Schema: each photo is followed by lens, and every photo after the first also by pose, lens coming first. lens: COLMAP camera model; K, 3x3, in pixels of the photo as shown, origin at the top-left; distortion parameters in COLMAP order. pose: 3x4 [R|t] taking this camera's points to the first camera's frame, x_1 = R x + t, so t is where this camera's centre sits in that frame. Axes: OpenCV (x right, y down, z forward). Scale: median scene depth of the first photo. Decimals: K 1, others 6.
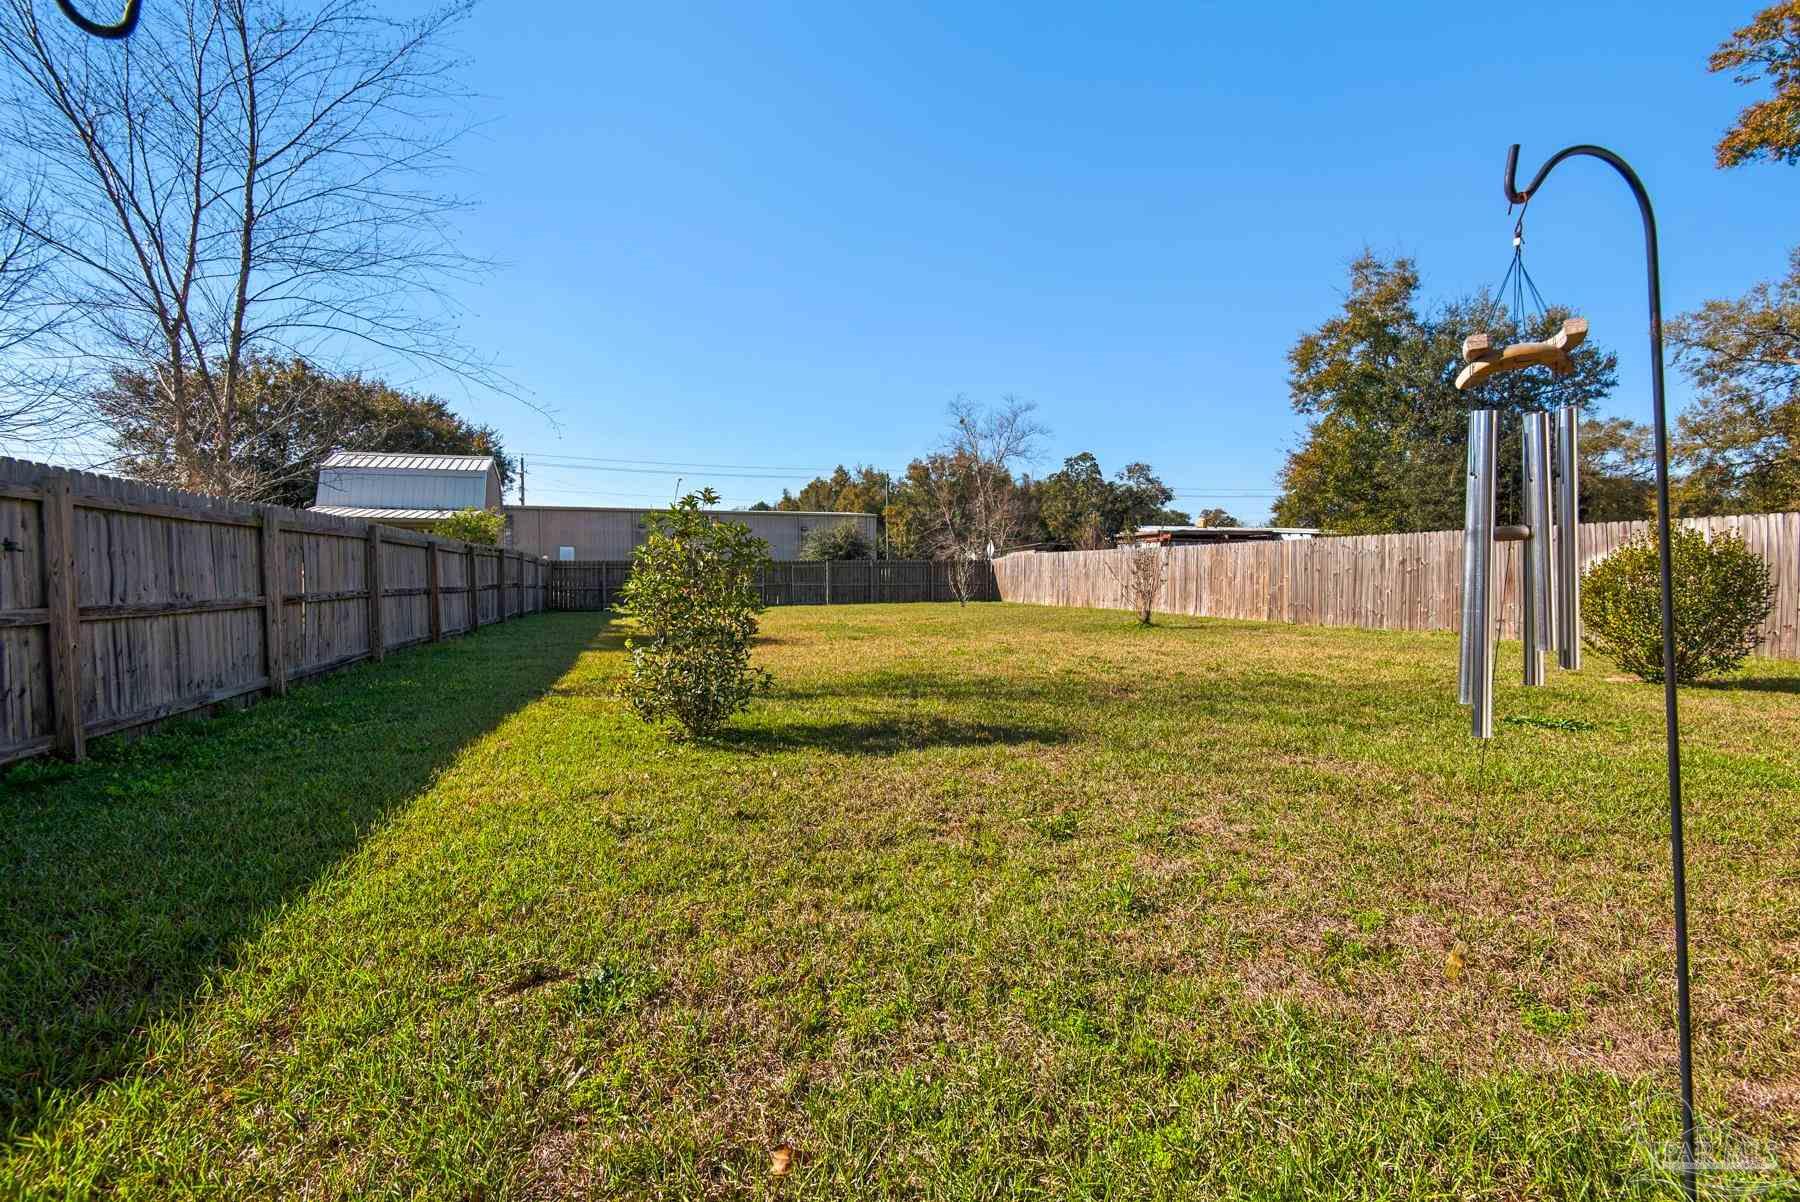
lens RADIAL K [[817.7, 0, 909.6], [0, 817.7, 588.8], [0, 0, 1]] dist [0.022064, -0.014859]
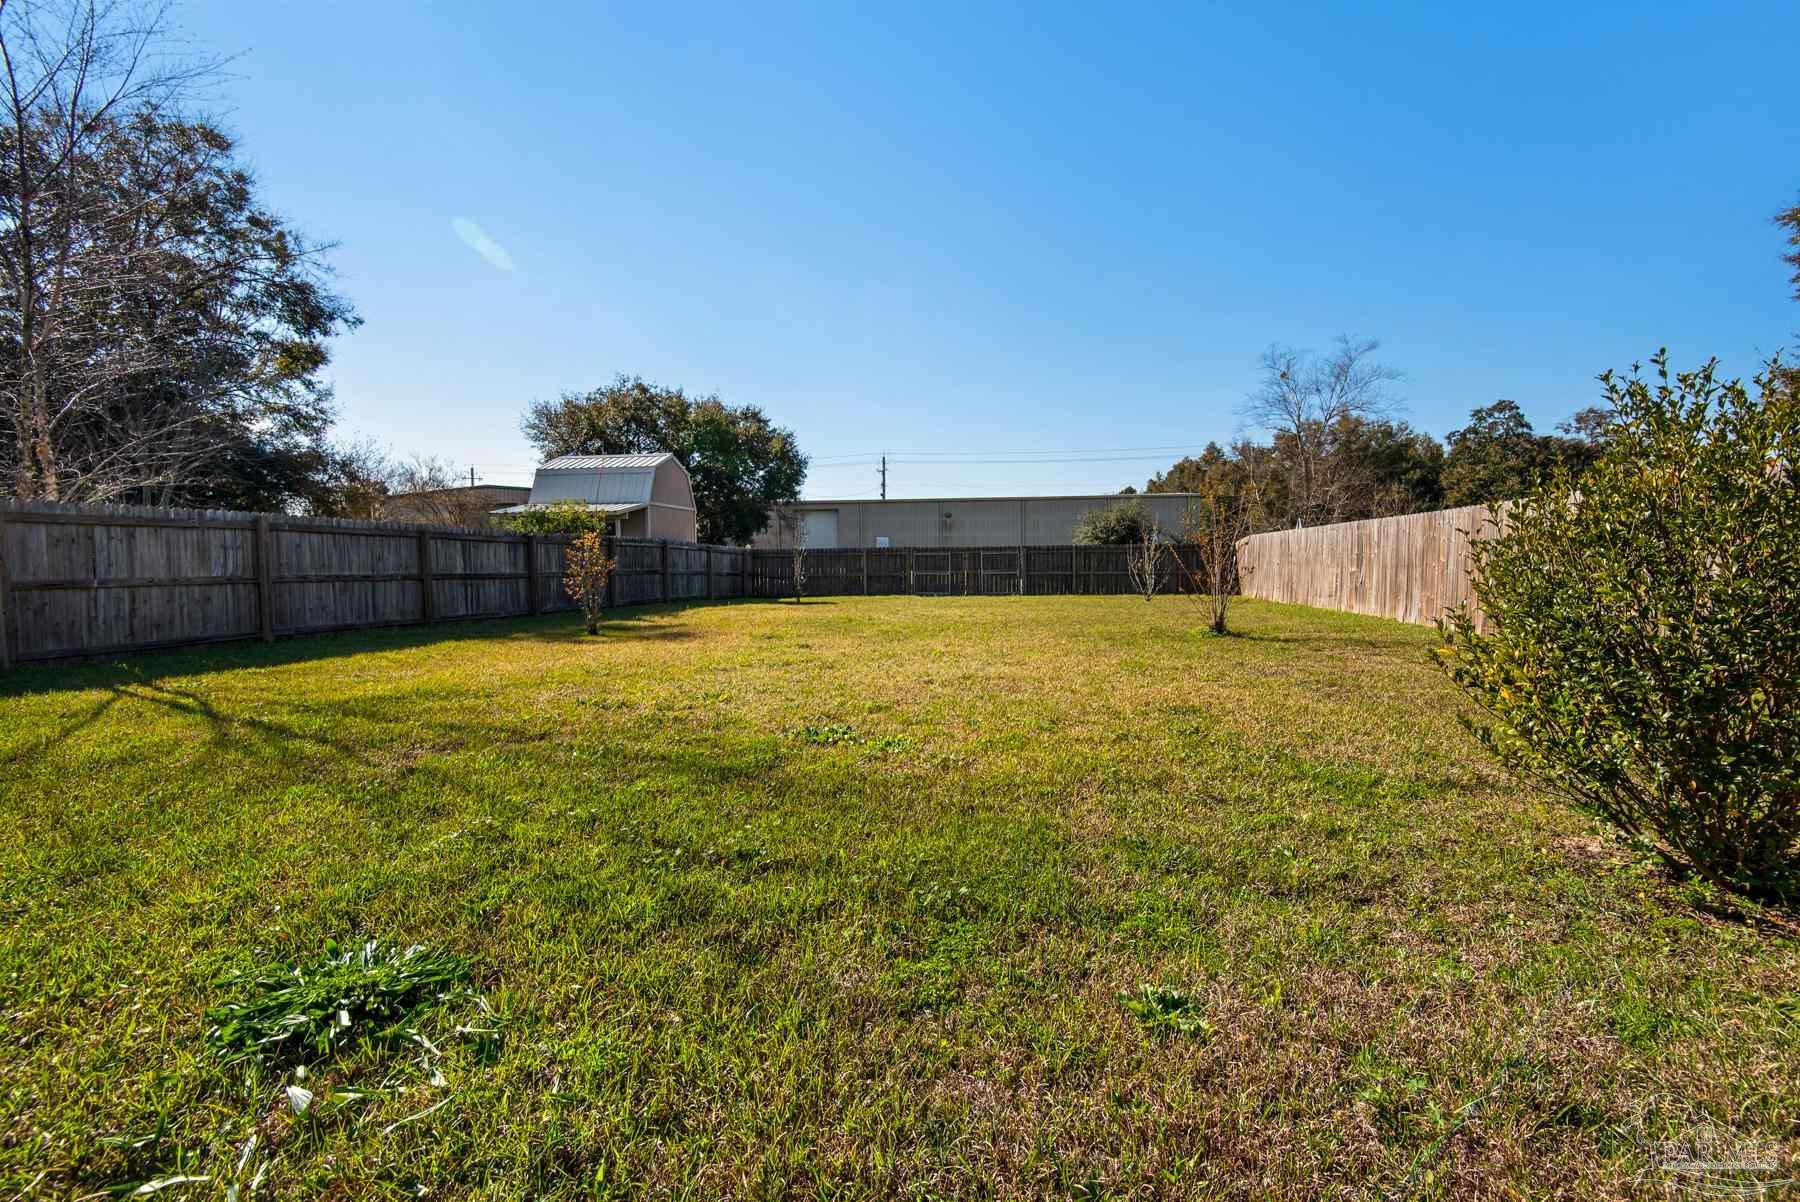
lens RADIAL K [[821.4, 0, 927.6], [0, 821.4, 588.8], [0, 0, 1]] dist [0.014890, -0.015509]
pose [[0.882975, 0.010906, -0.469294, 0.236651], [-0.004479, 0.999880, 0.014808, -0.001135], [0.469399, -0.010973, 0.882918, 0.165536]]
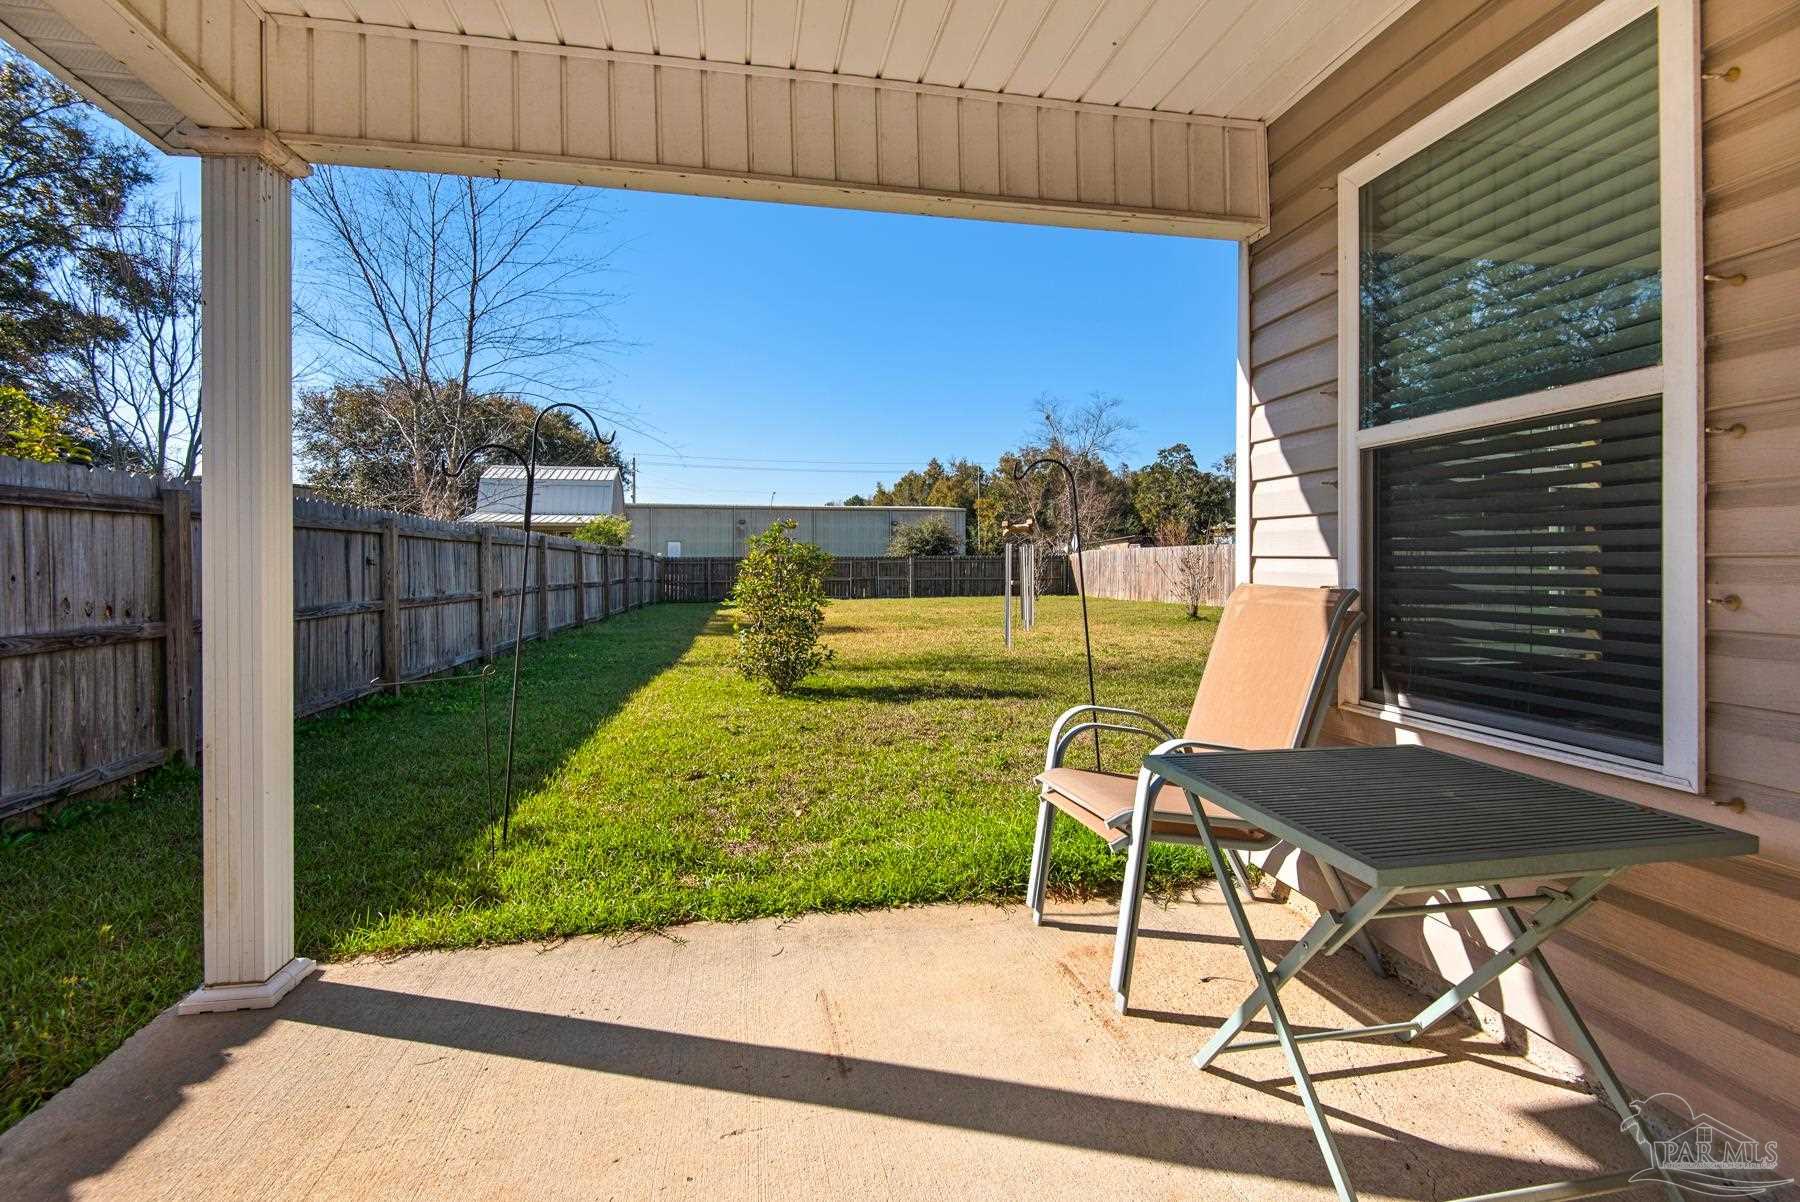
lens RADIAL K [[840.7, 0, 908.9], [0, 840.7, 561.3], [0, 0, 1]] dist [0.022838, -0.017011]
pose [[0.992850, -0.000405, -0.119365, 0.028425], [-0.002353, 0.999734, -0.022961, -0.003009], [0.119342, 0.023078, 0.992585, -0.090924]]
